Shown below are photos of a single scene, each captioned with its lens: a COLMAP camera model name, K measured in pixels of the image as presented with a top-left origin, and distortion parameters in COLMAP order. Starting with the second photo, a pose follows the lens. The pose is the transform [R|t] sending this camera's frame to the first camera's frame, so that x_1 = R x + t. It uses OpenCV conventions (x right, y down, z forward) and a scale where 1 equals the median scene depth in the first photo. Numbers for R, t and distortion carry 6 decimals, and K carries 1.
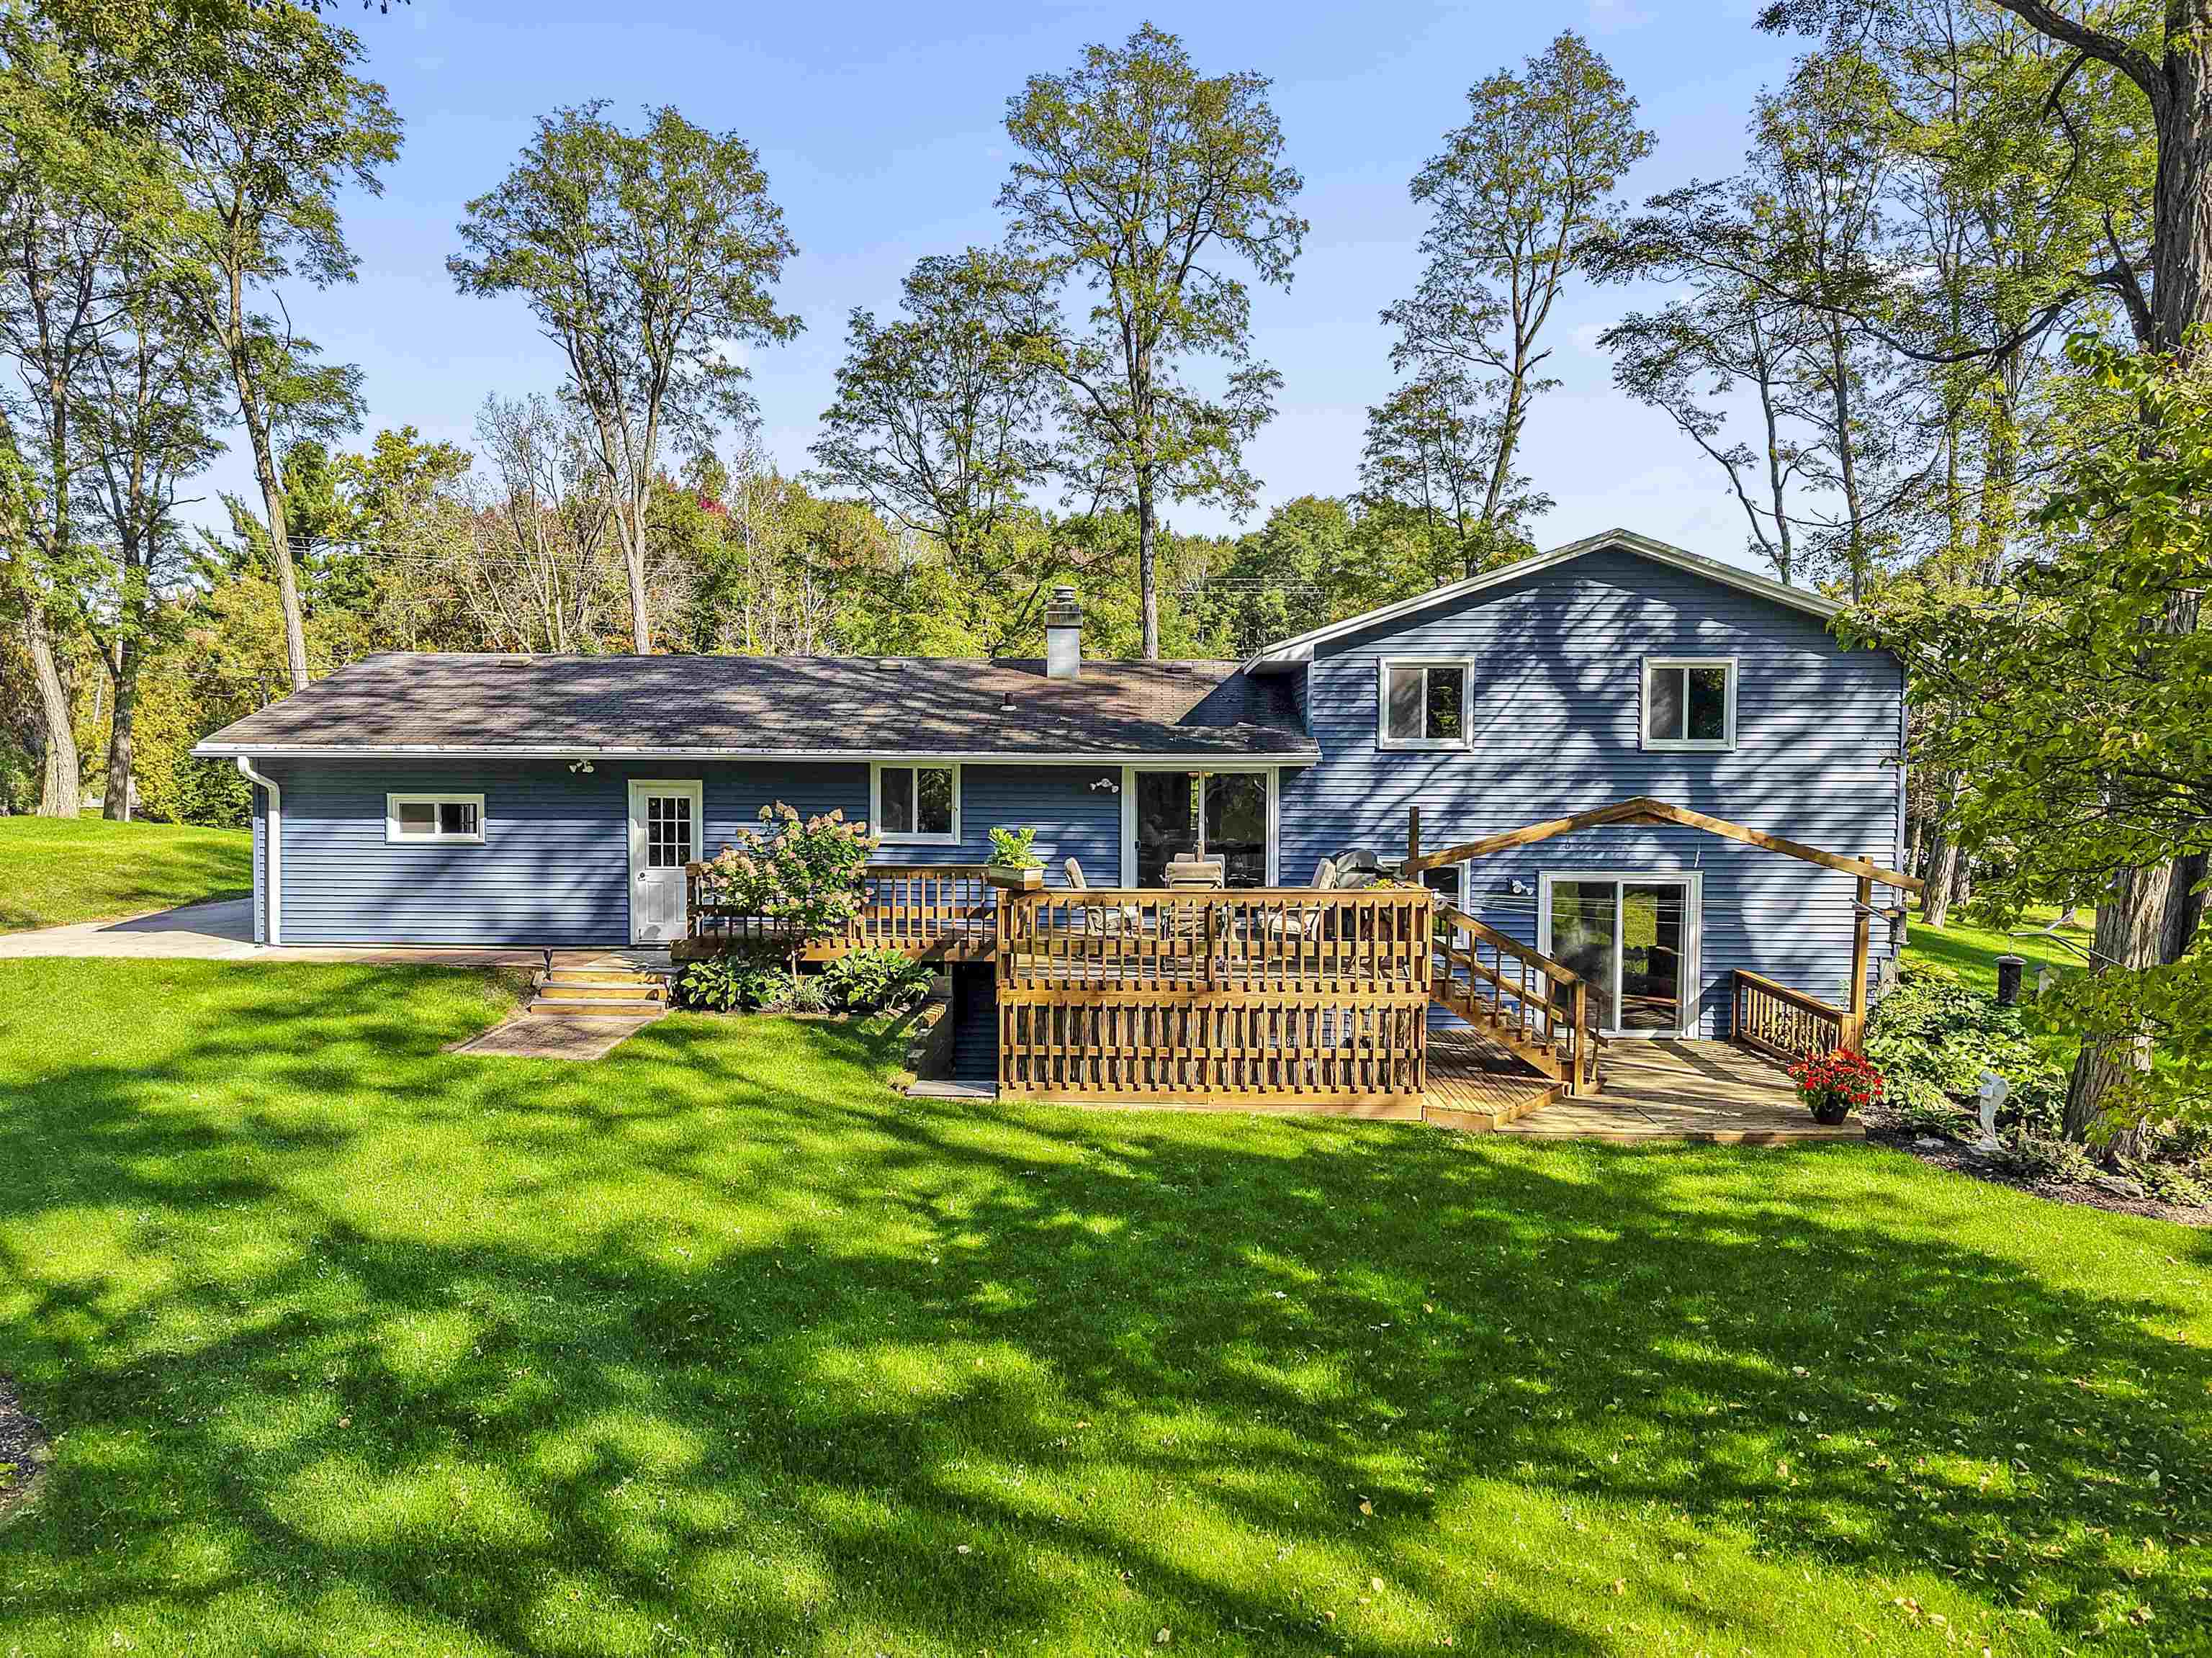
lens RADIAL K [[1556.3, 0, 1109.0], [0, 1556.3, 826.5], [0, 0, 1]] dist [0.033227, -0.002039]
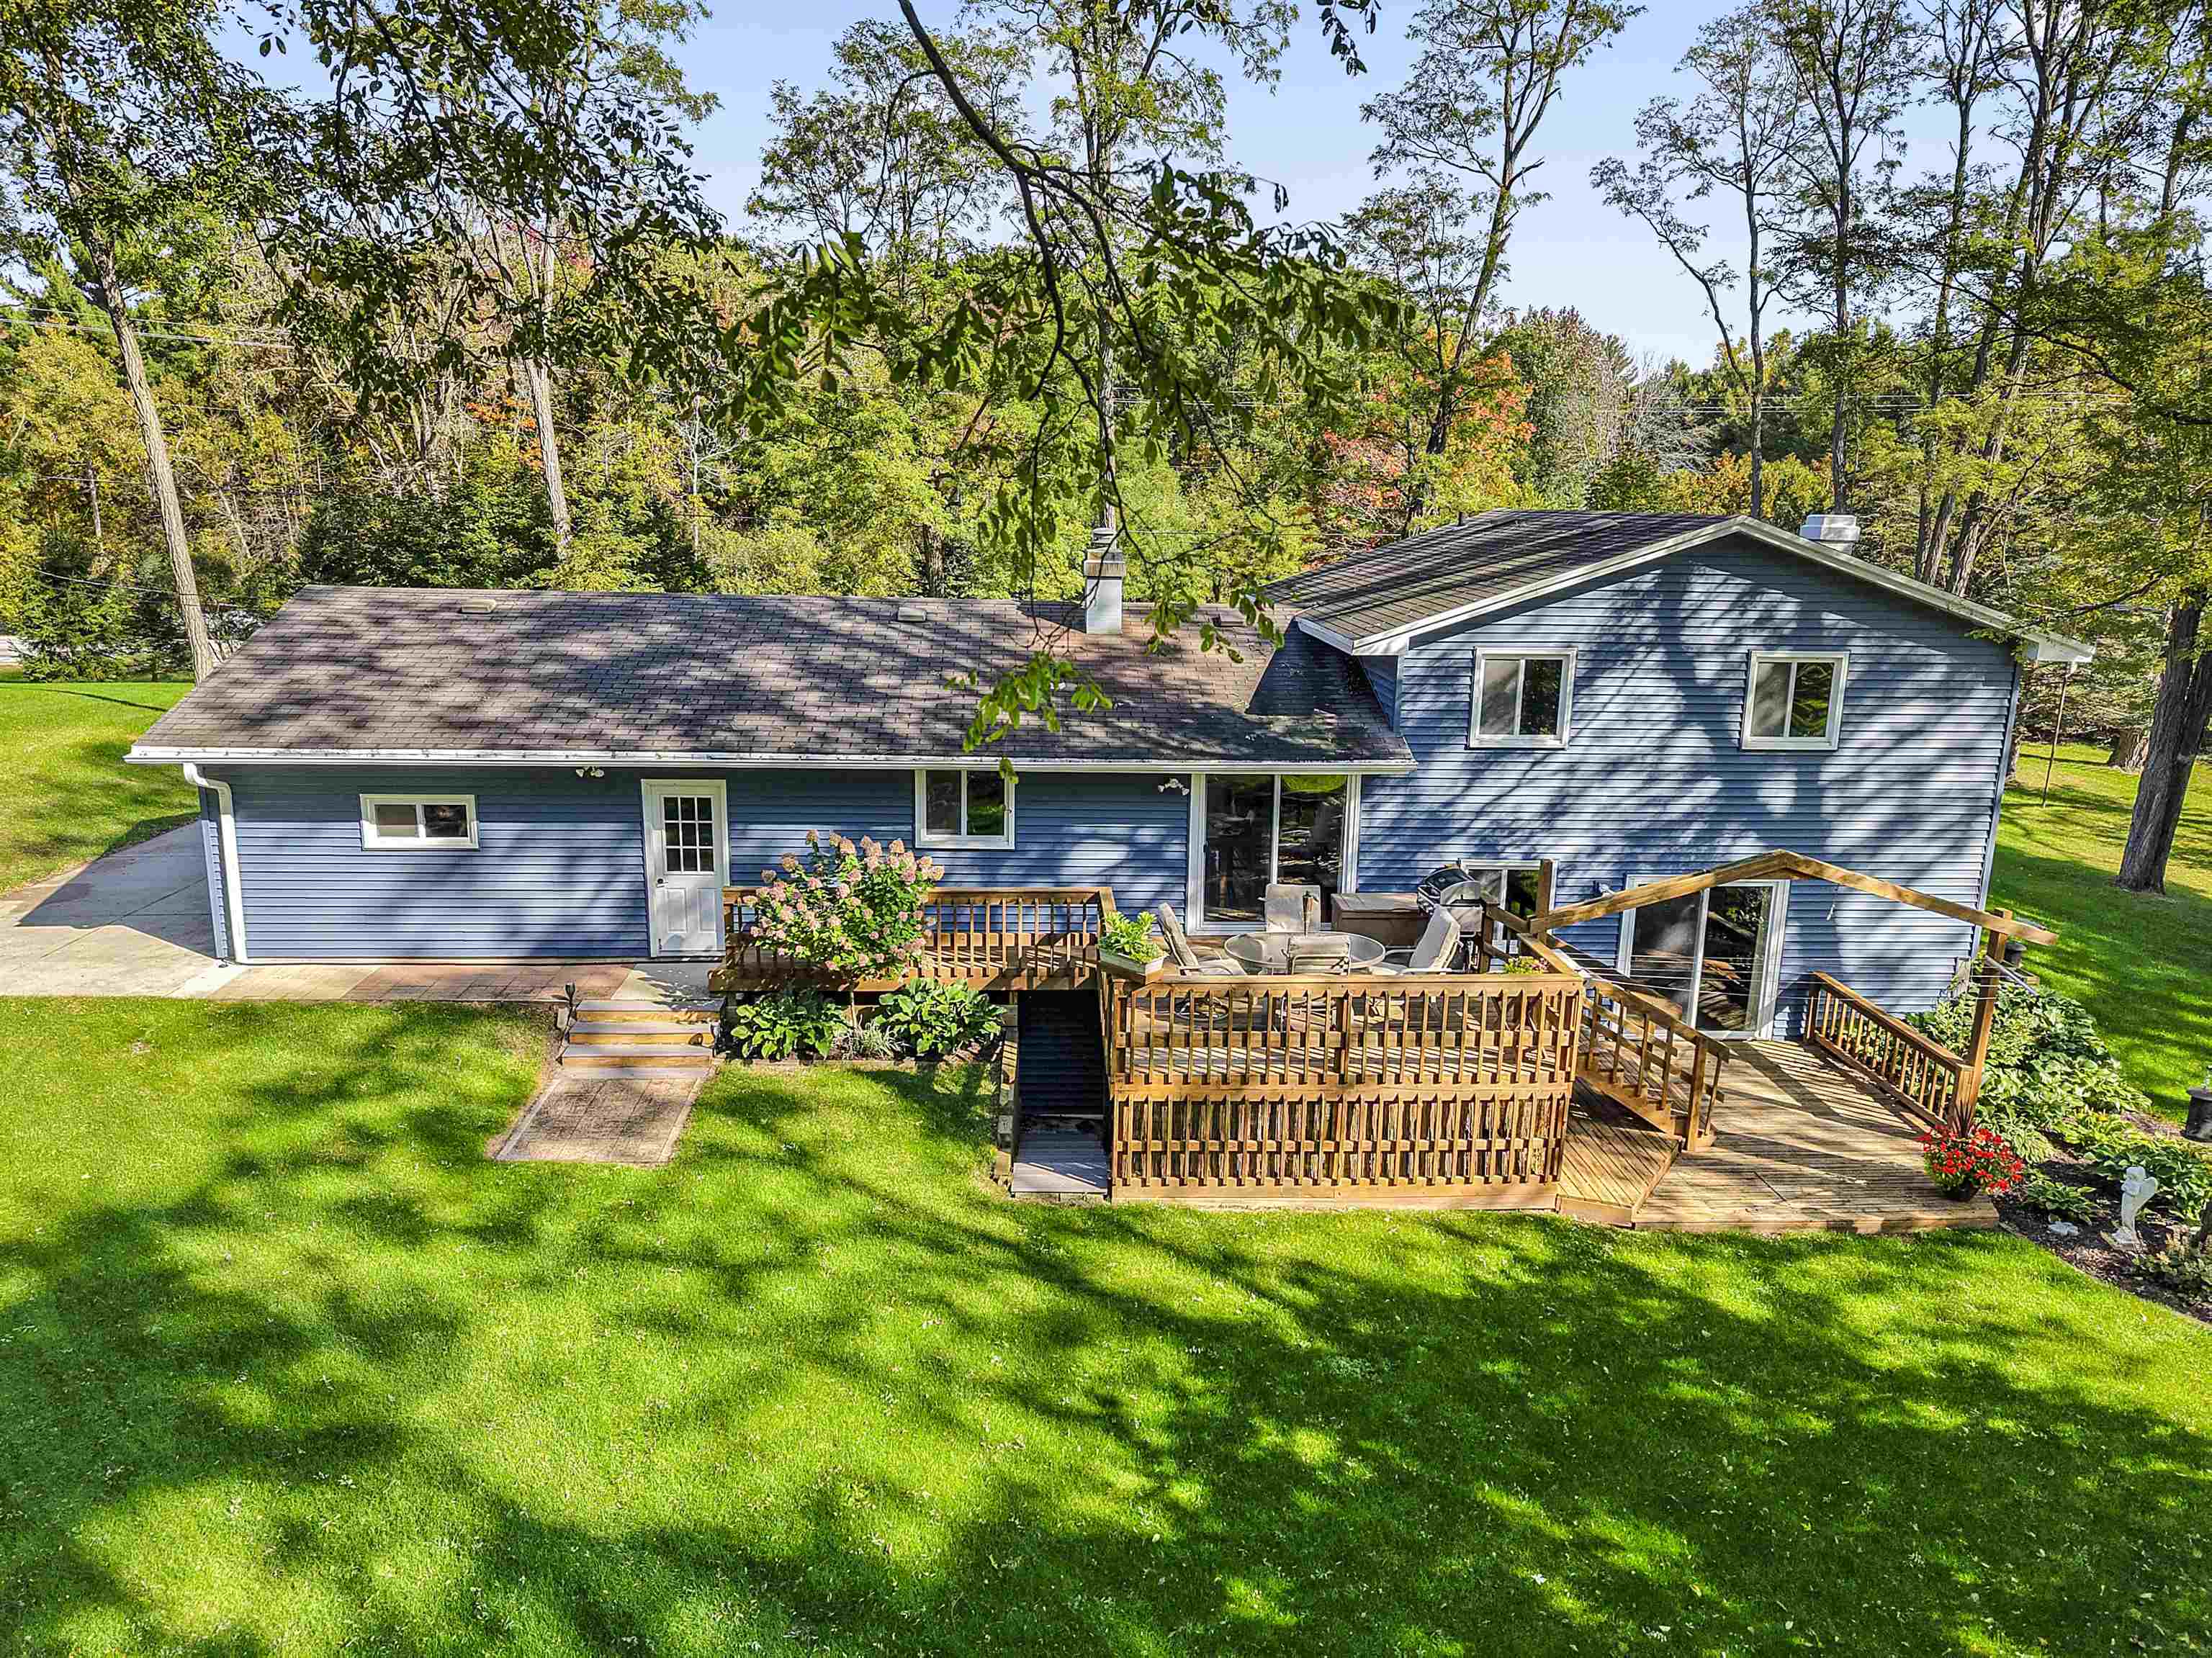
lens RADIAL K [[1531.9, 0, 1102.6], [0, 1531.9, 831.6], [0, 0, 1]] dist [0.028778, -0.000886]
pose [[0.996024, -0.006697, 0.088831, -0.126031], [-0.009924, 0.982621, 0.185357, -0.168004], [-0.088528, -0.185502, 0.978648, 0.117216]]
